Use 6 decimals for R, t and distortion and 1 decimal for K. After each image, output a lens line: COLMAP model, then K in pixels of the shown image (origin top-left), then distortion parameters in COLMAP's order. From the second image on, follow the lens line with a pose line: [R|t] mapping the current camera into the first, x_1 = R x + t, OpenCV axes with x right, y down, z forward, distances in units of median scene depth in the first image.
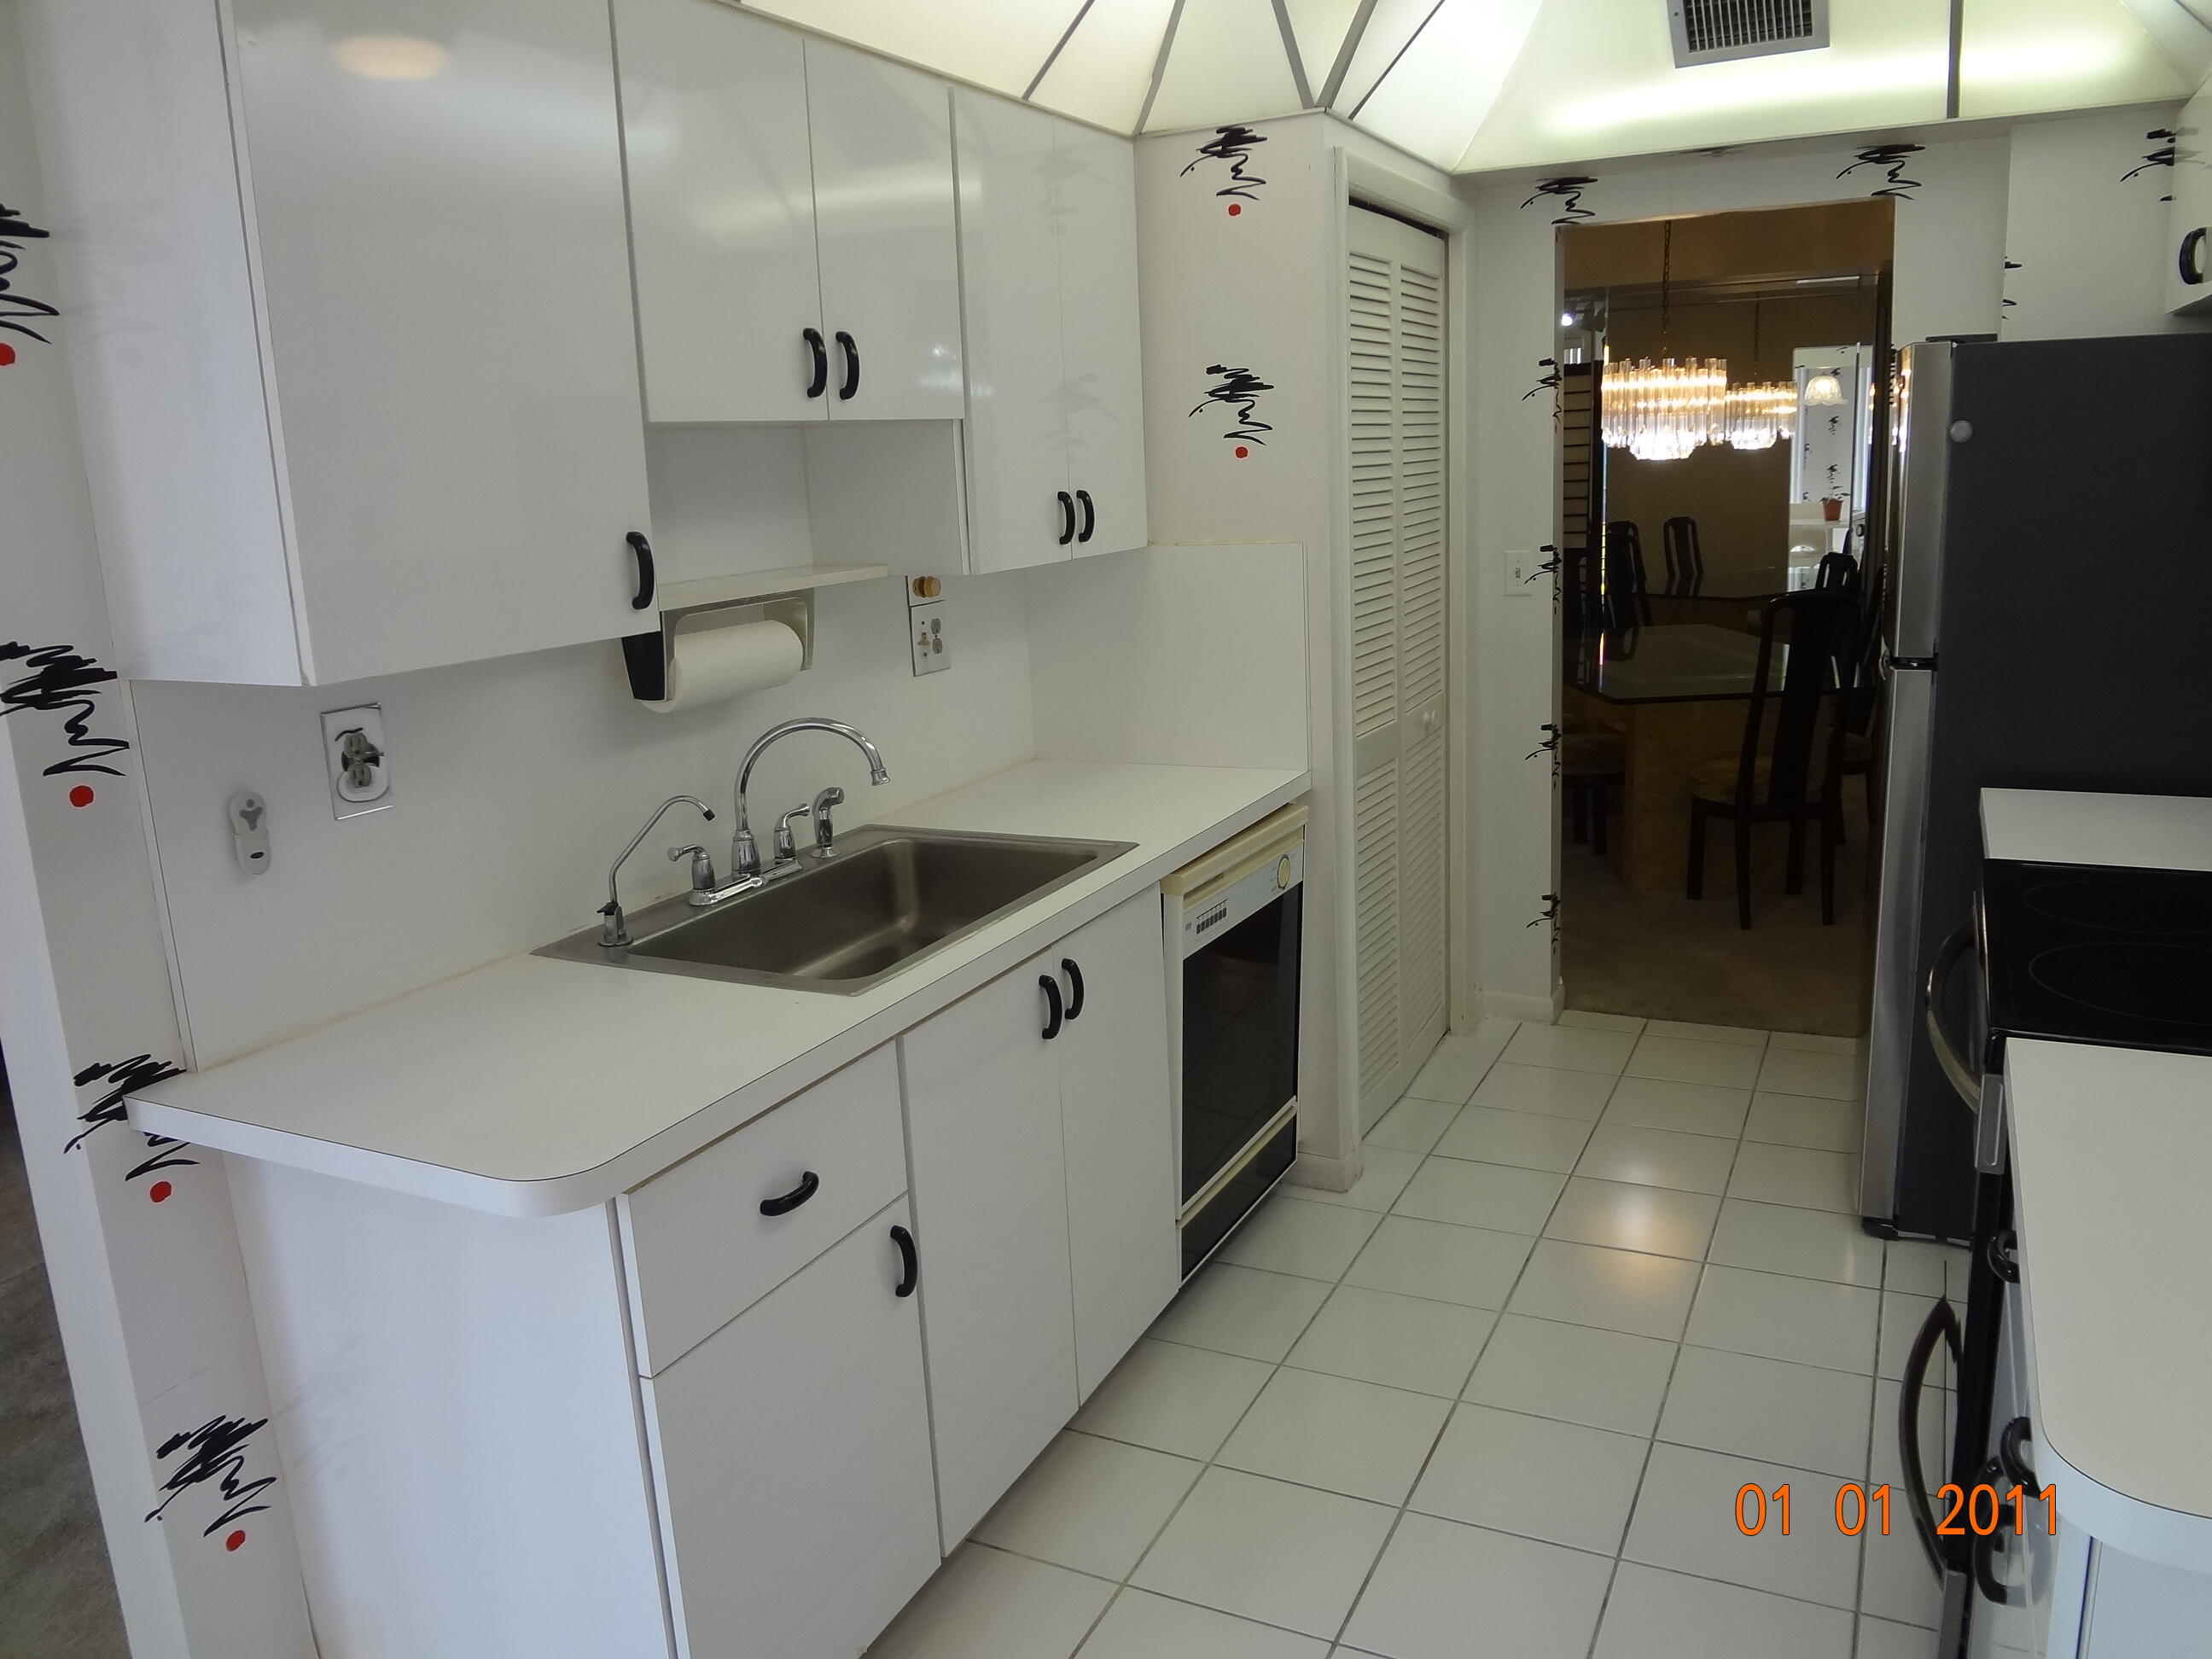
lens RADIAL K [[1648.6, 0, 1103.6], [0, 1648.6, 830.1], [0, 0, 1]] dist [-0.045810, -0.000569]
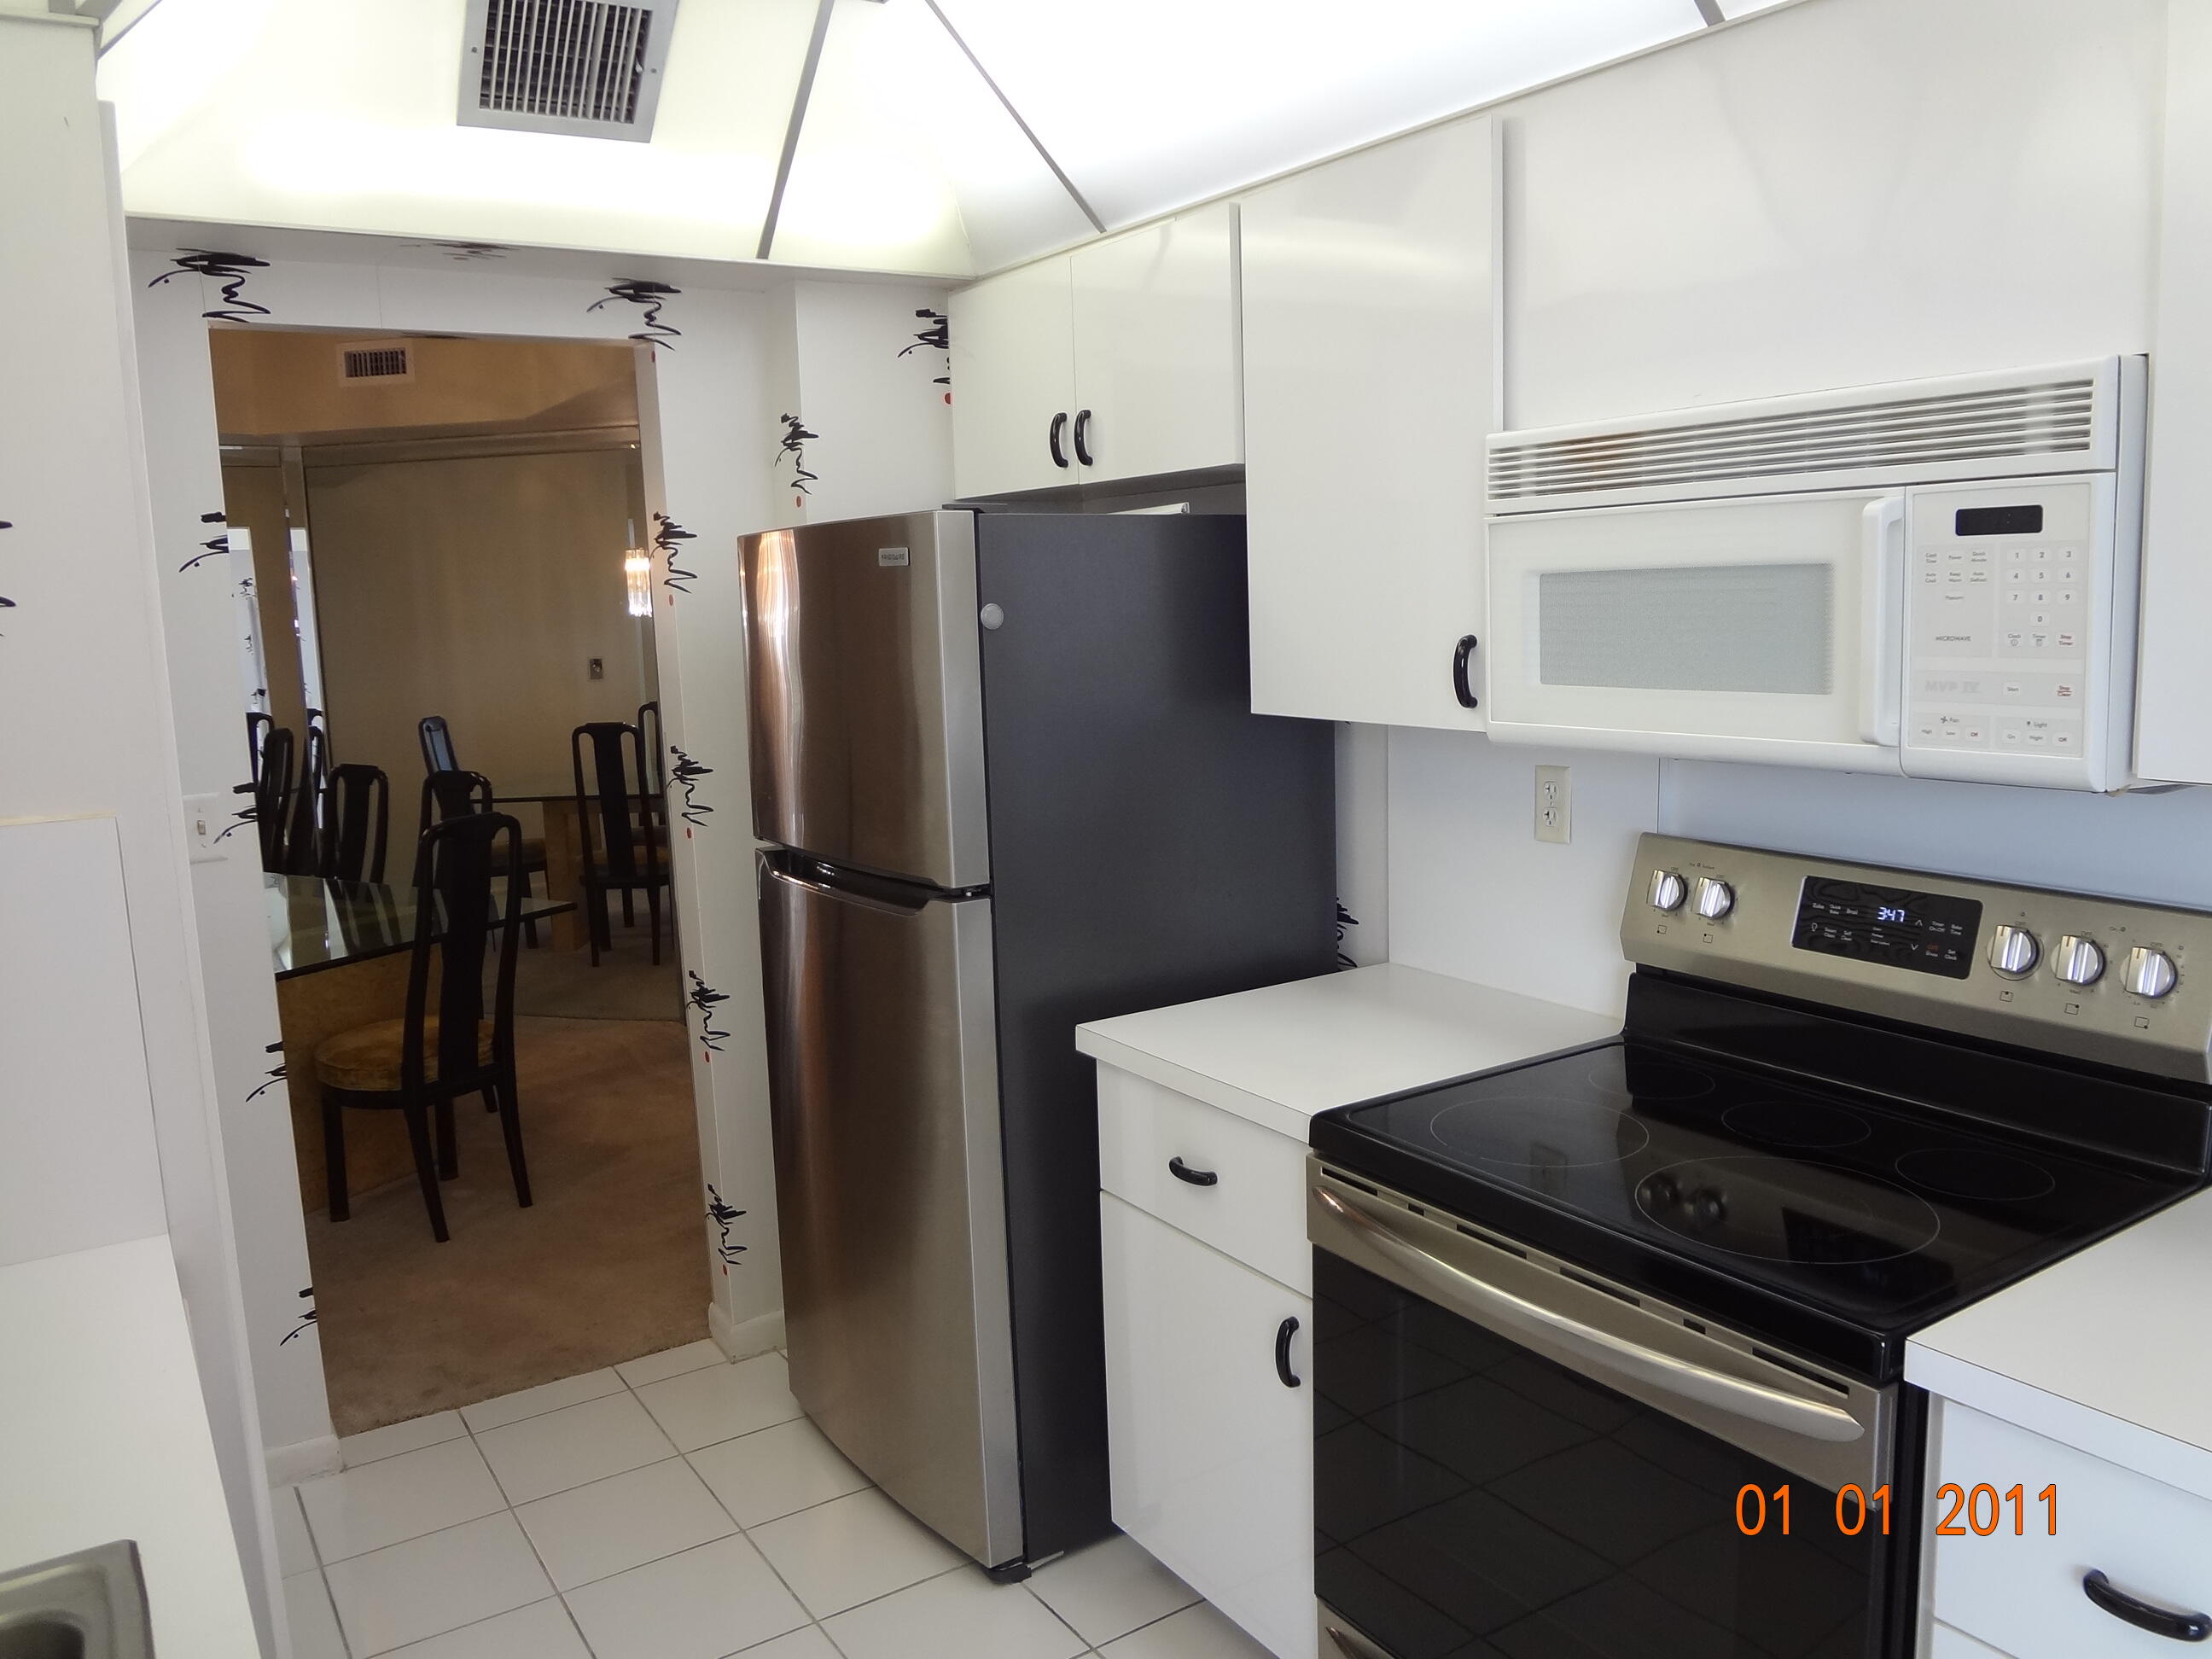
lens RADIAL K [[1648.6, 0, 1108.4], [0, 1648.6, 826.3], [0, 0, 1]] dist [-0.045810, -0.000569]
pose [[0.500353, -0.093798, 0.860726, -0.148286], [0.194788, 0.980825, -0.006347, -0.094766], [-0.843626, 0.170835, 0.509030, 0.414240]]
